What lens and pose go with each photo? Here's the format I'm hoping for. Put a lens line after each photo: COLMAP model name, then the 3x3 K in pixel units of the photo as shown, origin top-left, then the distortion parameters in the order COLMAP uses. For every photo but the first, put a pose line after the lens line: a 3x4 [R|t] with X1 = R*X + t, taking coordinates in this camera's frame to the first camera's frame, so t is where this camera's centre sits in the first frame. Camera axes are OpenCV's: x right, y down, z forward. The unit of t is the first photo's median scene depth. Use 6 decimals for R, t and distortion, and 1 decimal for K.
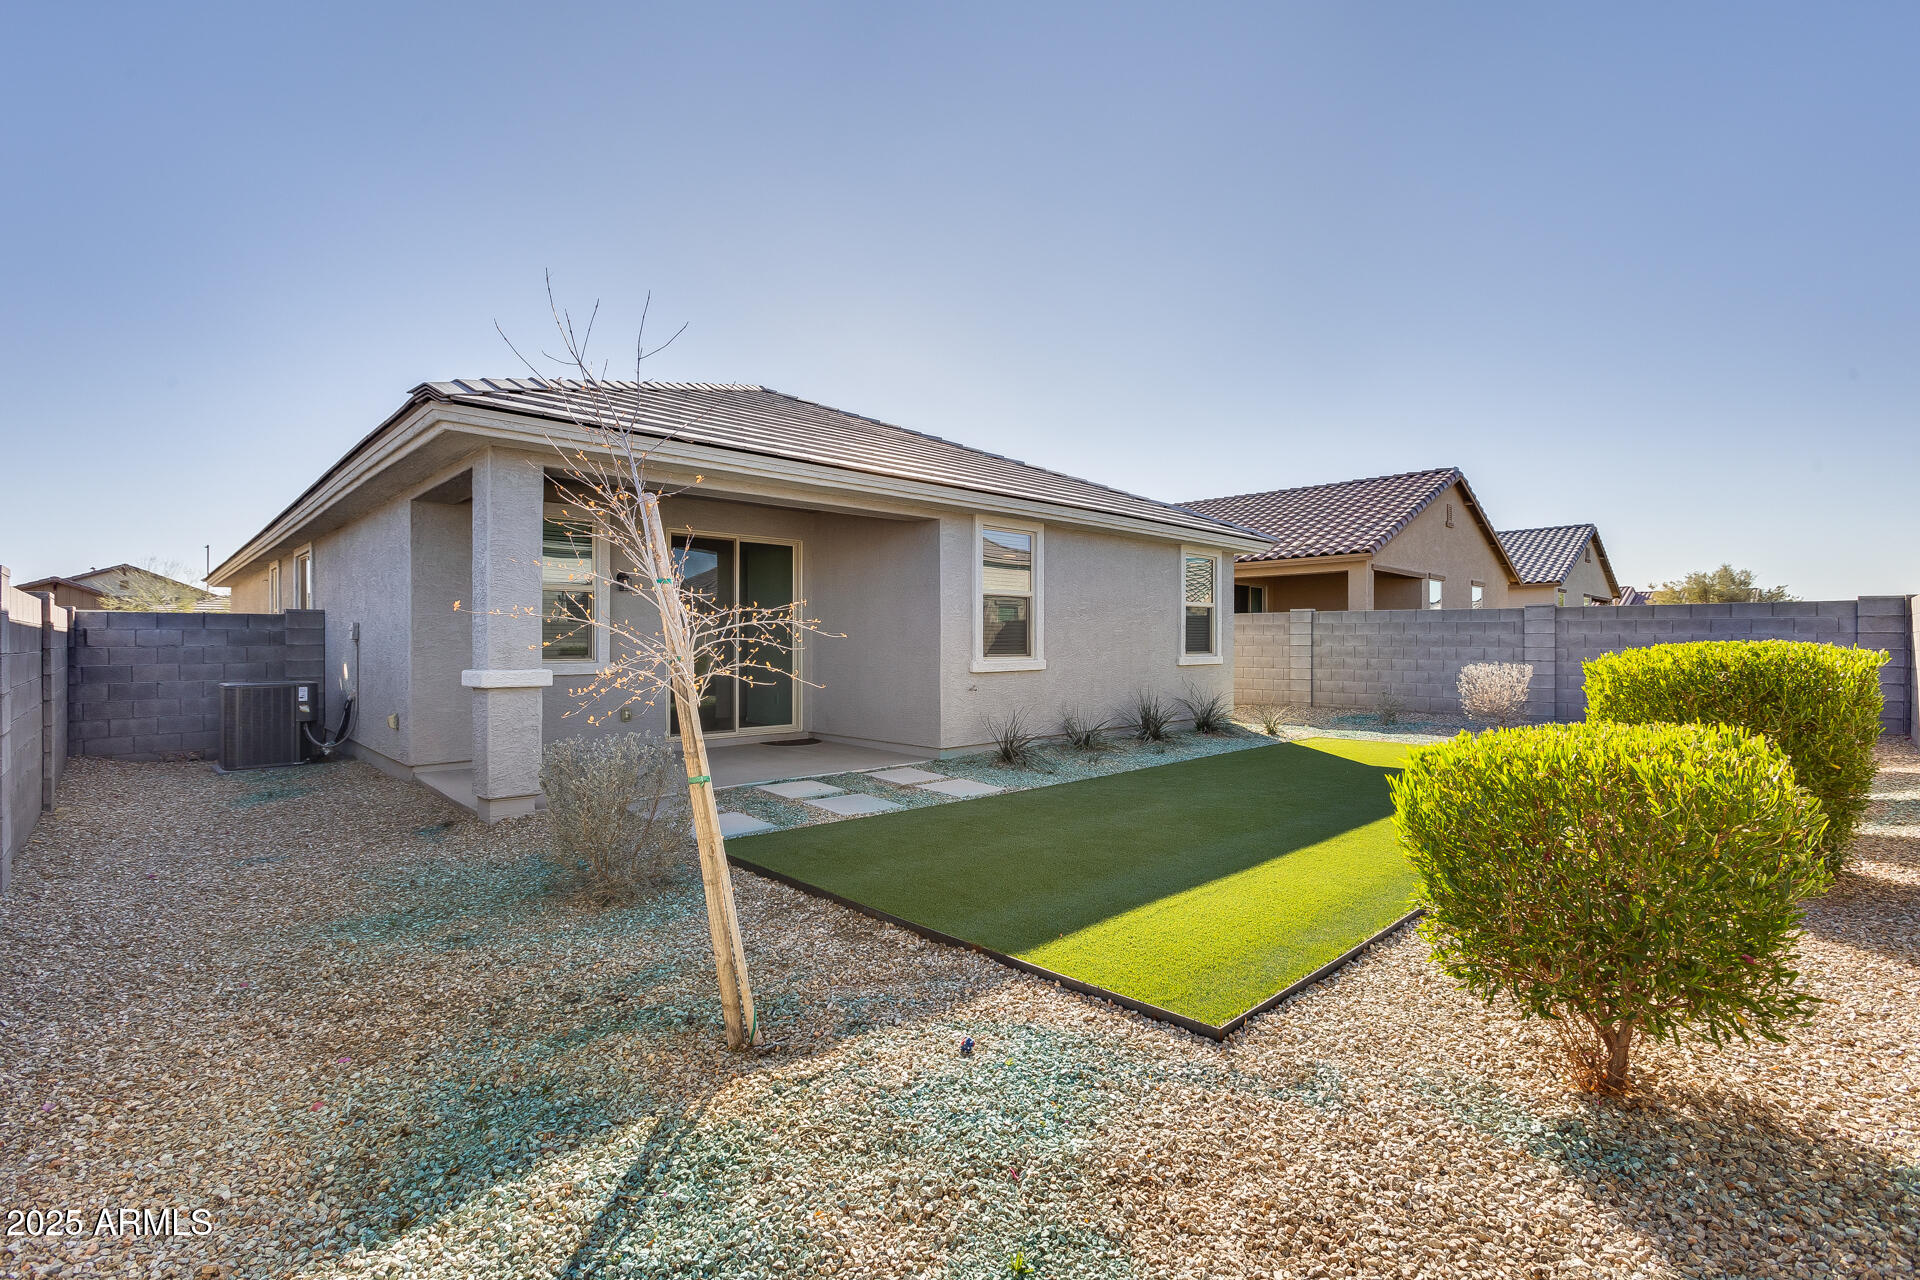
lens RADIAL K [[853.7, 0, 970.3], [0, 853.7, 642.3], [0, 0, 1]] dist [-0.005650, 0.005058]
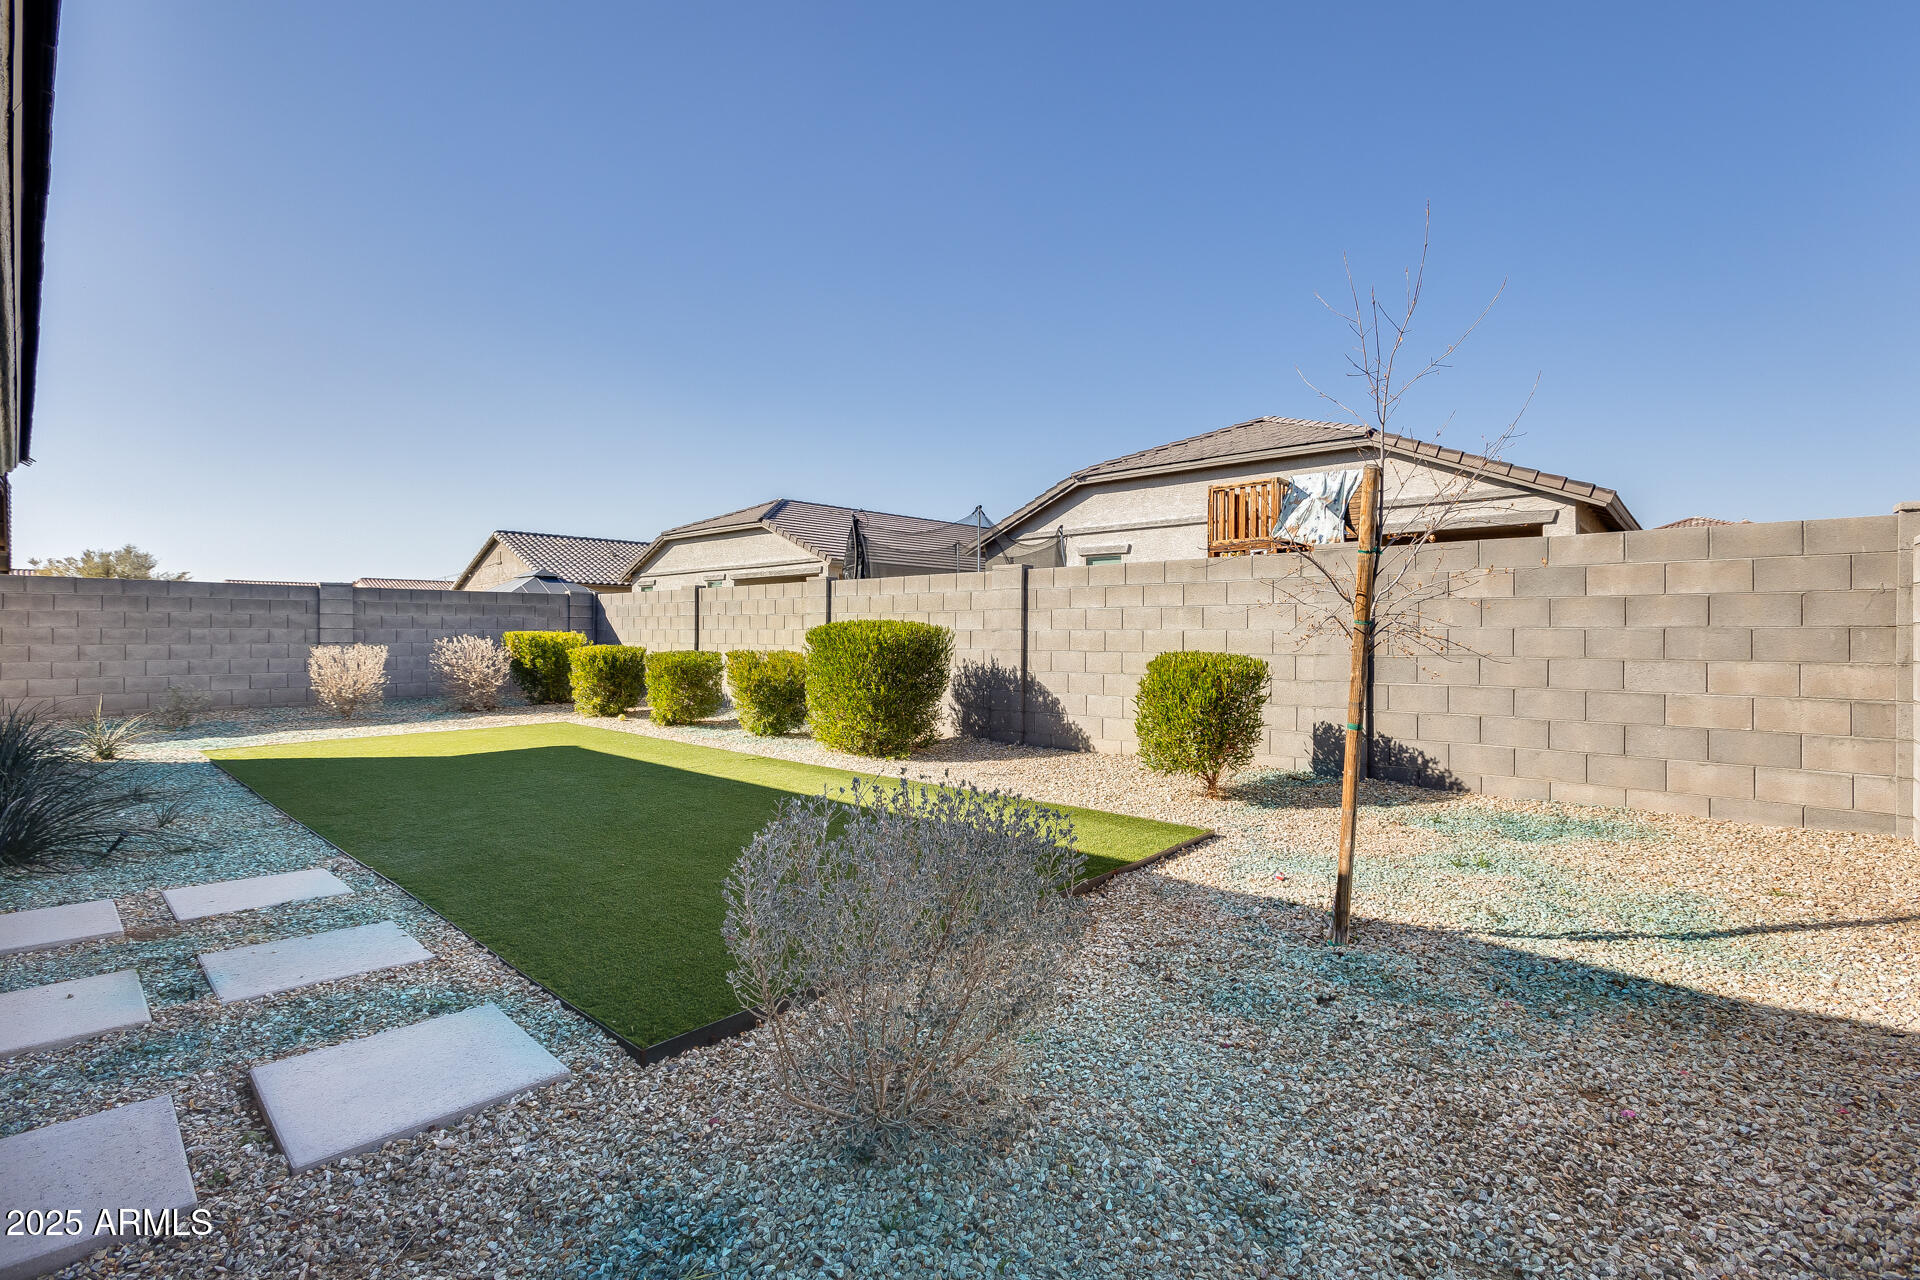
lens RADIAL K [[853.7, 0, 964.3], [0, 853.7, 626.9], [0, 0, 1]] dist [-0.005650, 0.005058]
pose [[-0.060263, 0.000423, 0.998182, -0.324015], [-0.003234, 0.999995, -0.000619, 0.002258], [-0.998177, -0.003265, -0.060262, 0.343890]]
